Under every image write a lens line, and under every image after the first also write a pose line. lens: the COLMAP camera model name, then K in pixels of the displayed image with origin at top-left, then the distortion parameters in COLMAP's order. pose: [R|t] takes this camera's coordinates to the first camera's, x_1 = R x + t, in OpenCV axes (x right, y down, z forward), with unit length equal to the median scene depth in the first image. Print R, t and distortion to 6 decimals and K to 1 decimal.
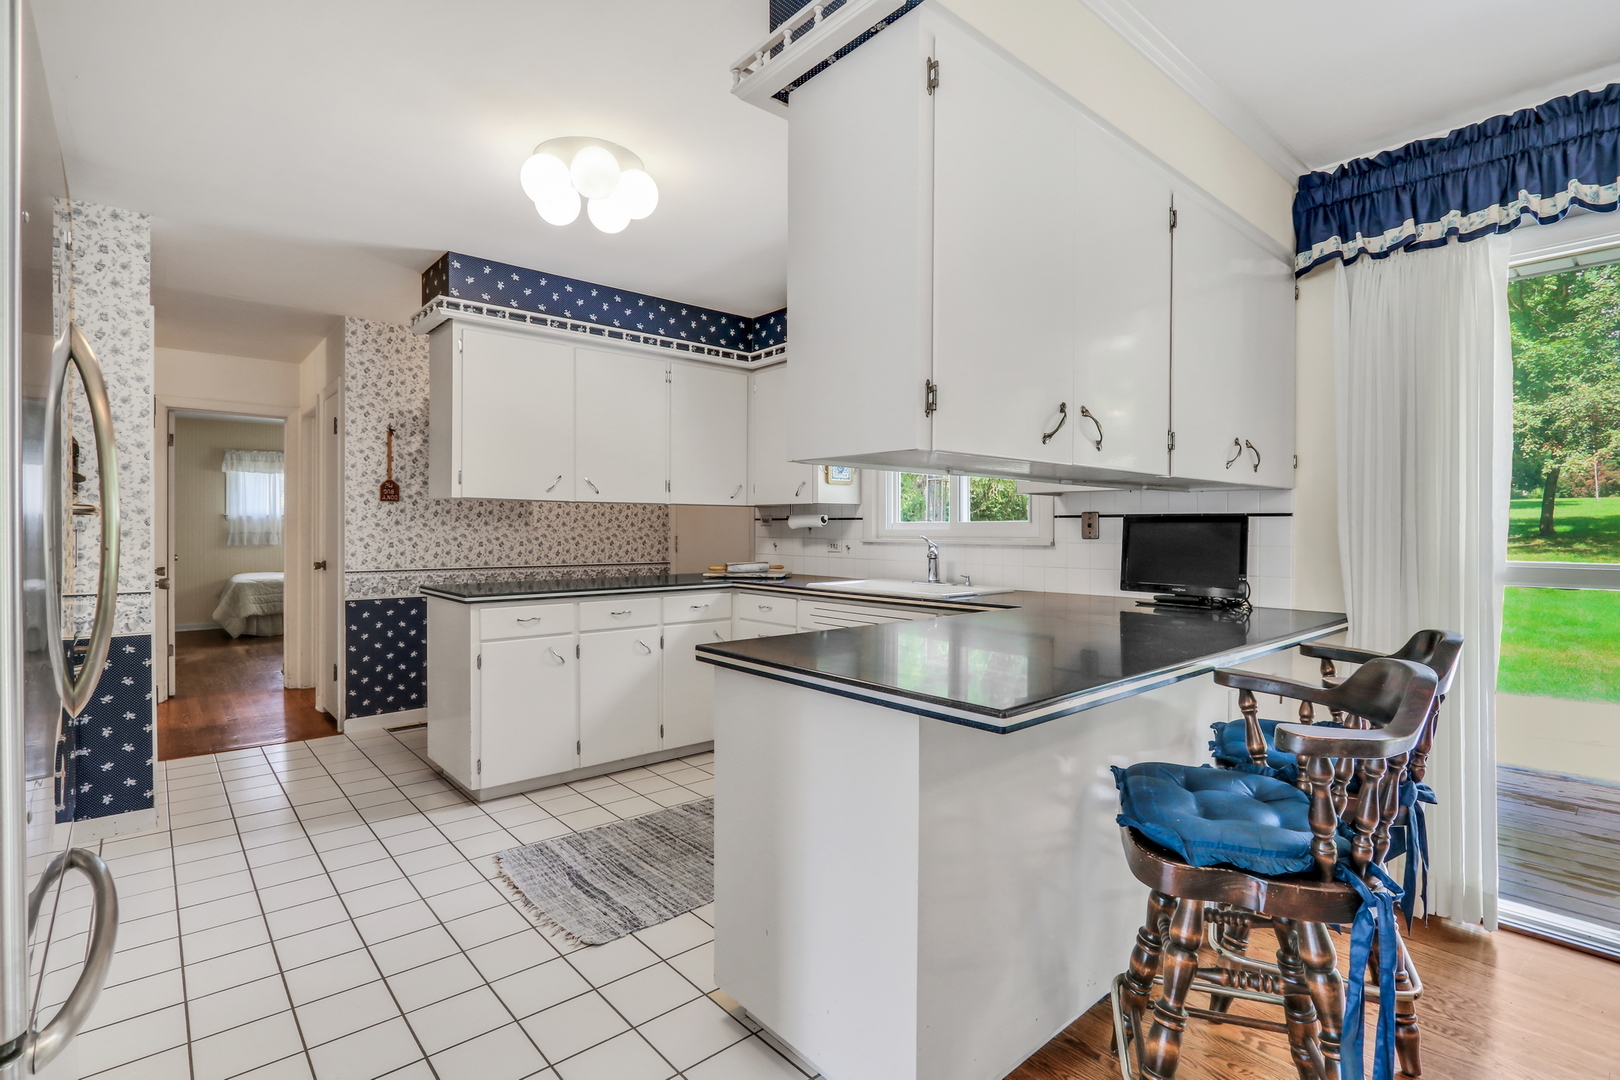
lens RADIAL K [[769.7, 0, 804.4], [0, 769.7, 529.9], [0, 0, 1]] dist [-0.020317, 0.004627]
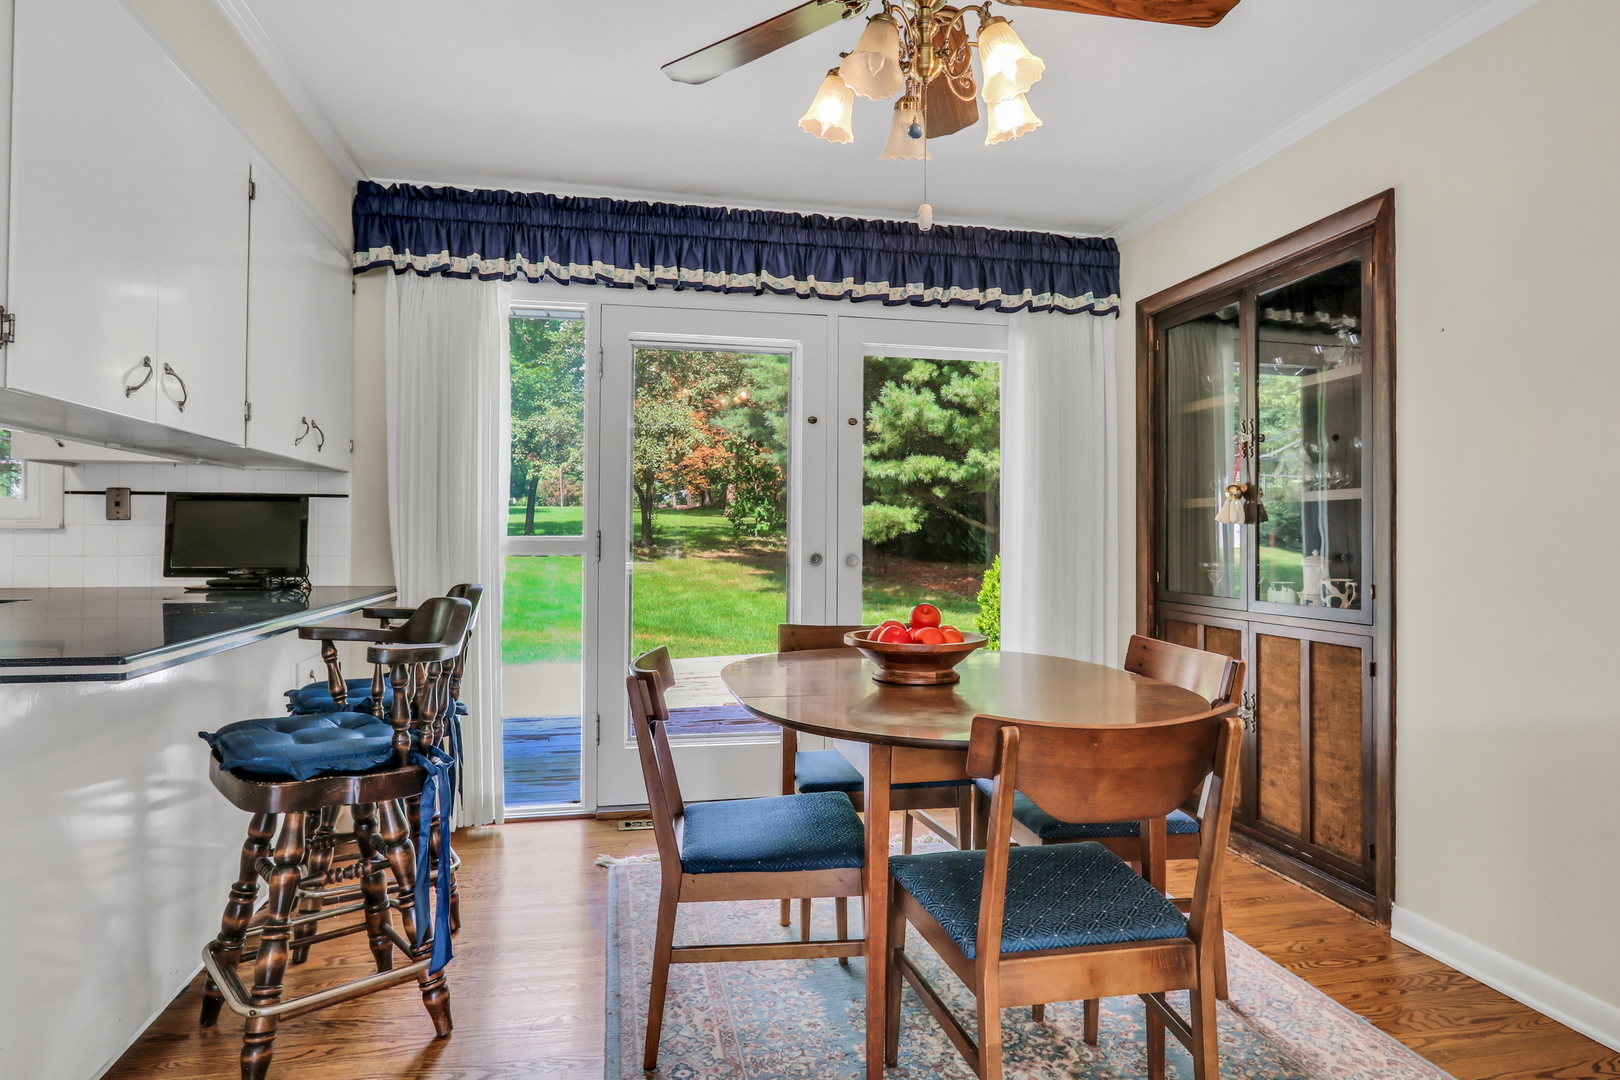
lens RADIAL K [[954.2, 0, 807.0], [0, 954.2, 536.5], [0, 0, 1]] dist [-0.032147, 0.033709]
pose [[0.489672, 0.004265, 0.871896, -0.231198], [0.002054, 0.999980, -0.006045, 0.053608], [-0.871904, 0.004751, 0.489653, -0.232098]]
